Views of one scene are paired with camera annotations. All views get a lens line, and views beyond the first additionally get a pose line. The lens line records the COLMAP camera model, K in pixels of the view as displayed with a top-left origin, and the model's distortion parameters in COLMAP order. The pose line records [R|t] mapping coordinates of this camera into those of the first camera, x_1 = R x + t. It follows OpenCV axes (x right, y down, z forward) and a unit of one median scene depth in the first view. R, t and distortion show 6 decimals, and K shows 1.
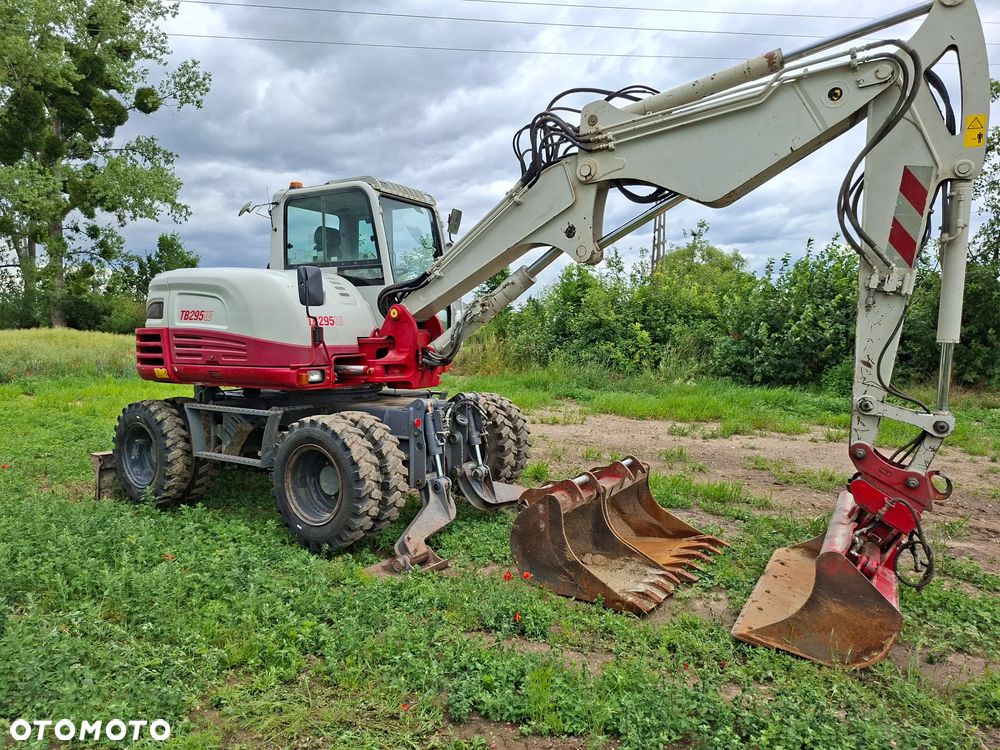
lens RADIAL K [[698.0, 0, 495.8], [0, 698.0, 371.2], [0, 0, 1]] dist [0.099176, -0.121605]
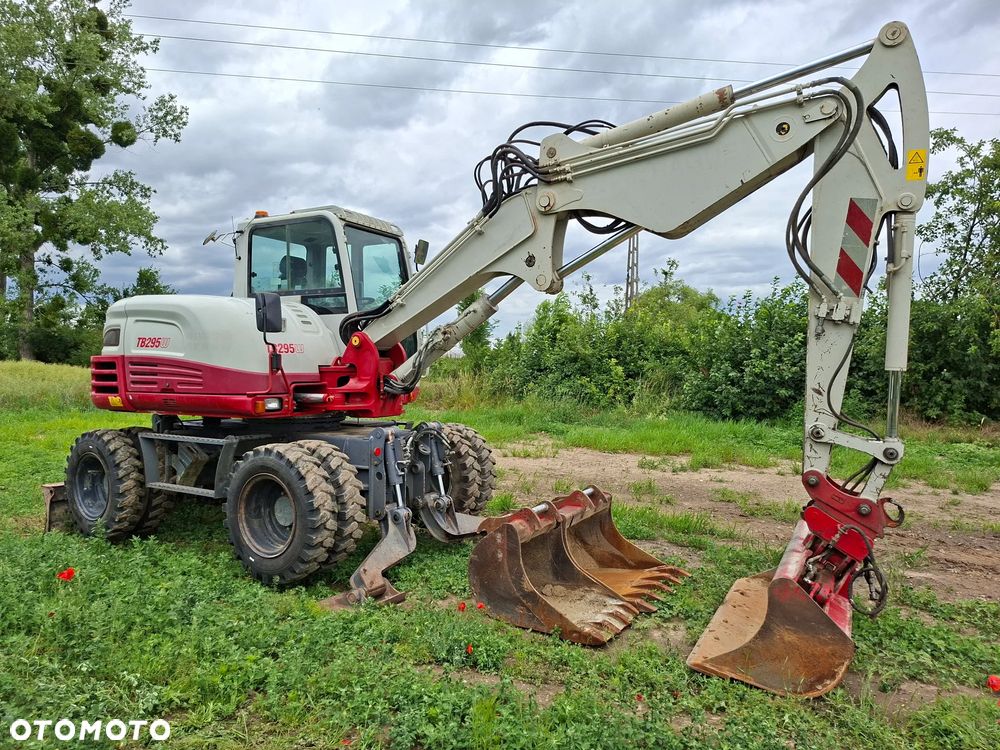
lens RADIAL K [[697.5, 0, 500.0], [0, 697.5, 375.0], [0, 0, 1]] dist [0.098730, -0.124017]
pose [[0.999420, 0.004927, 0.033700, 0.028133], [-0.003331, 0.998878, -0.047236, 0.012372], [-0.033895, 0.047096, 0.998315, 0.004929]]
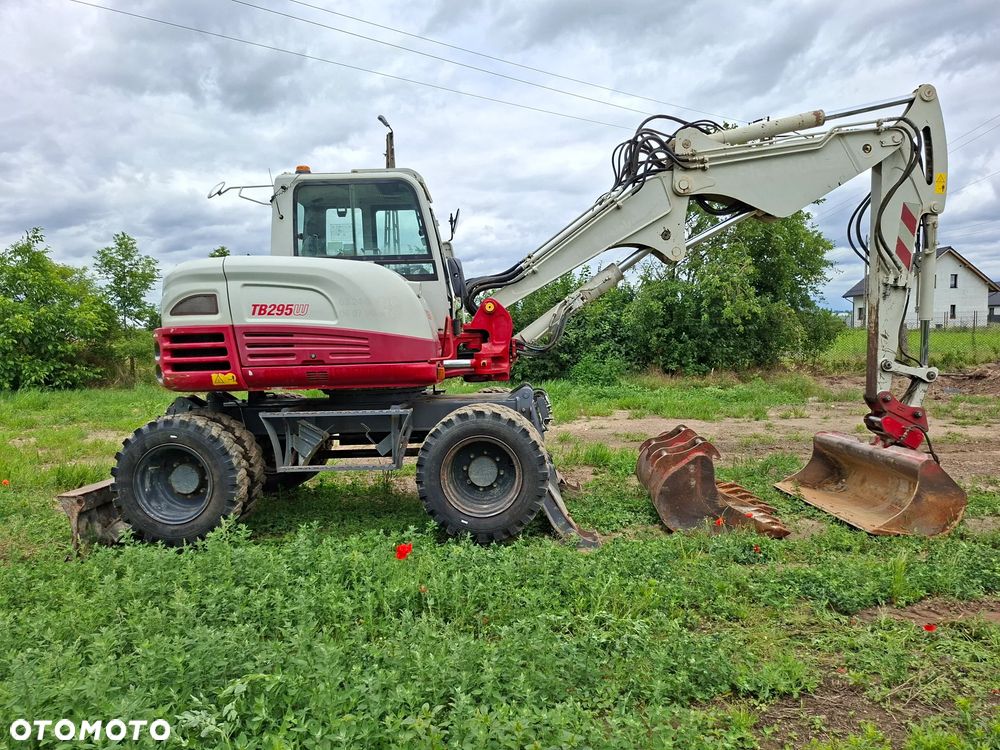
lens RADIAL K [[686.9, 0, 502.3], [0, 686.9, 377.9], [0, 0, 1]] dist [0.090721, -0.120944]
pose [[0.854275, -0.050531, 0.517360, -0.711225], [0.057543, 0.998340, 0.002494, 0.020725], [-0.516627, 0.027640, 0.855764, 0.148390]]
